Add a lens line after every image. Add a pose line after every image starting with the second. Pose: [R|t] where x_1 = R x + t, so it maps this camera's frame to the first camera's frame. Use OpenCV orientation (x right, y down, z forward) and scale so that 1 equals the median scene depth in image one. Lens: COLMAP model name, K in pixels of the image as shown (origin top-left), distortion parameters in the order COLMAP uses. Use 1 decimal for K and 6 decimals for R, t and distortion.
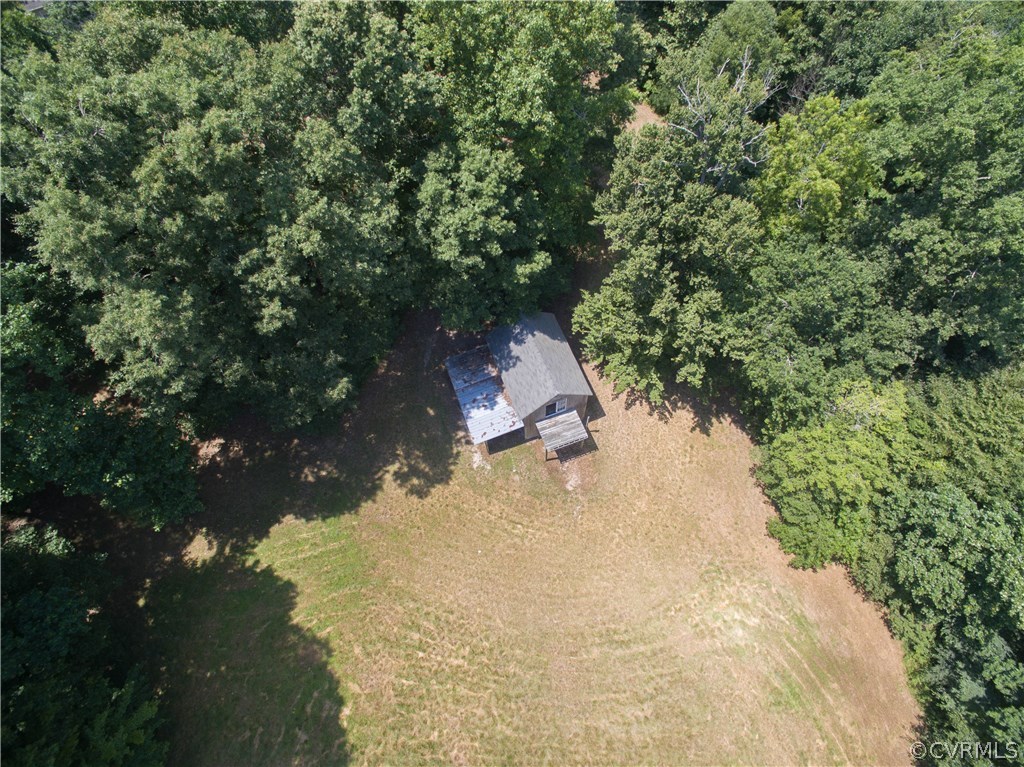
lens RADIAL K [[609.5, 0, 519.6], [0, 609.5, 396.4], [0, 0, 1]] dist [-0.116160, 0.084849]
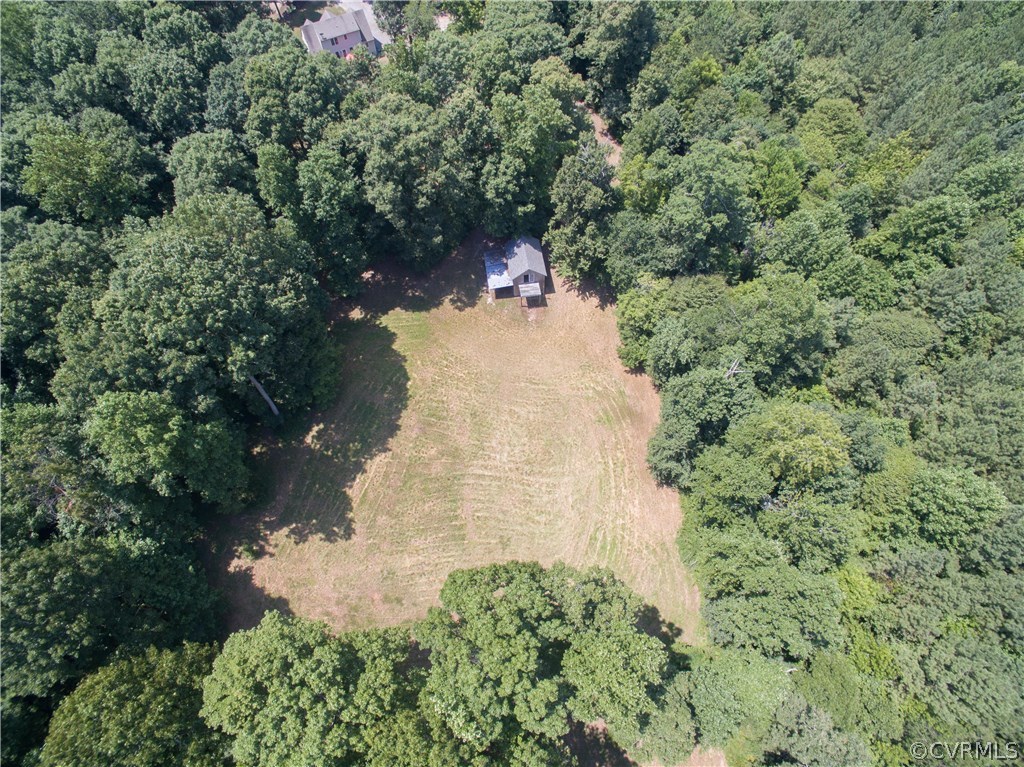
lens RADIAL K [[594.8, 0, 518.3], [0, 594.8, 384.2], [0, 0, 1]] dist [-0.120801, 0.084787]
pose [[0.978024, 0.187498, -0.091182, 0.354542], [-0.189532, 0.981773, -0.014100, 0.527717], [0.086877, 0.031072, 0.995734, -1.350004]]
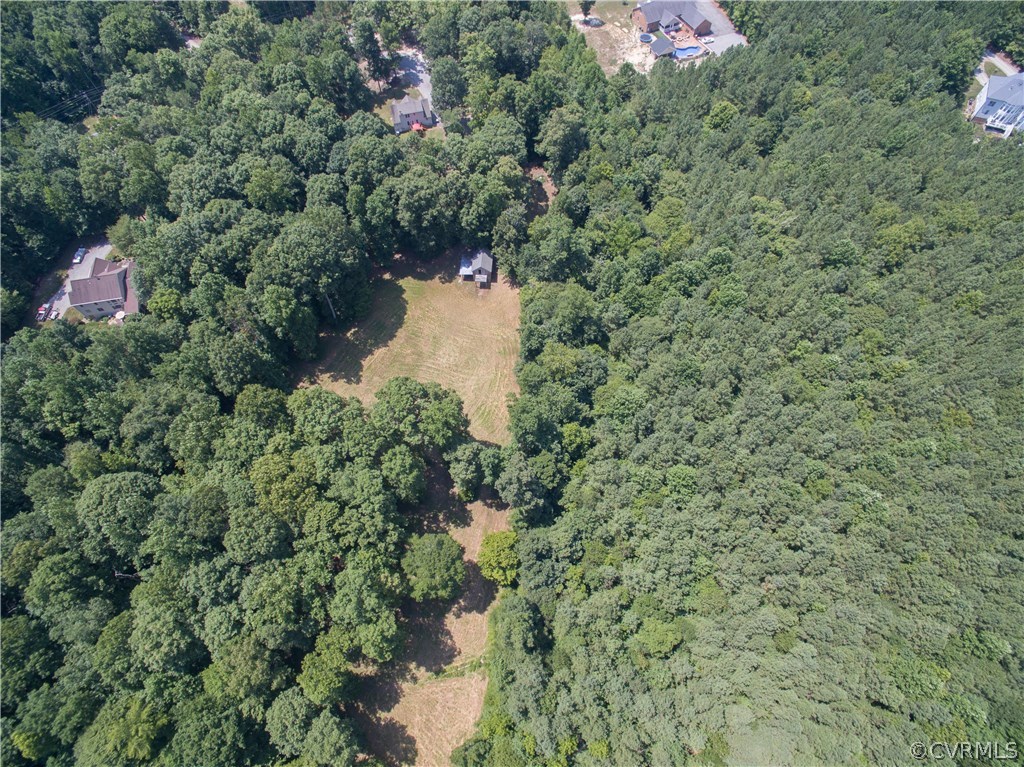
lens RADIAL K [[594.8, 0, 518.3], [0, 594.8, 384.2], [0, 0, 1]] dist [-0.120801, 0.084787]
pose [[0.917017, 0.357227, -0.177397, 1.501573], [-0.362905, 0.931826, 0.000470, 0.750114], [0.165471, 0.063948, 0.984139, -3.301418]]
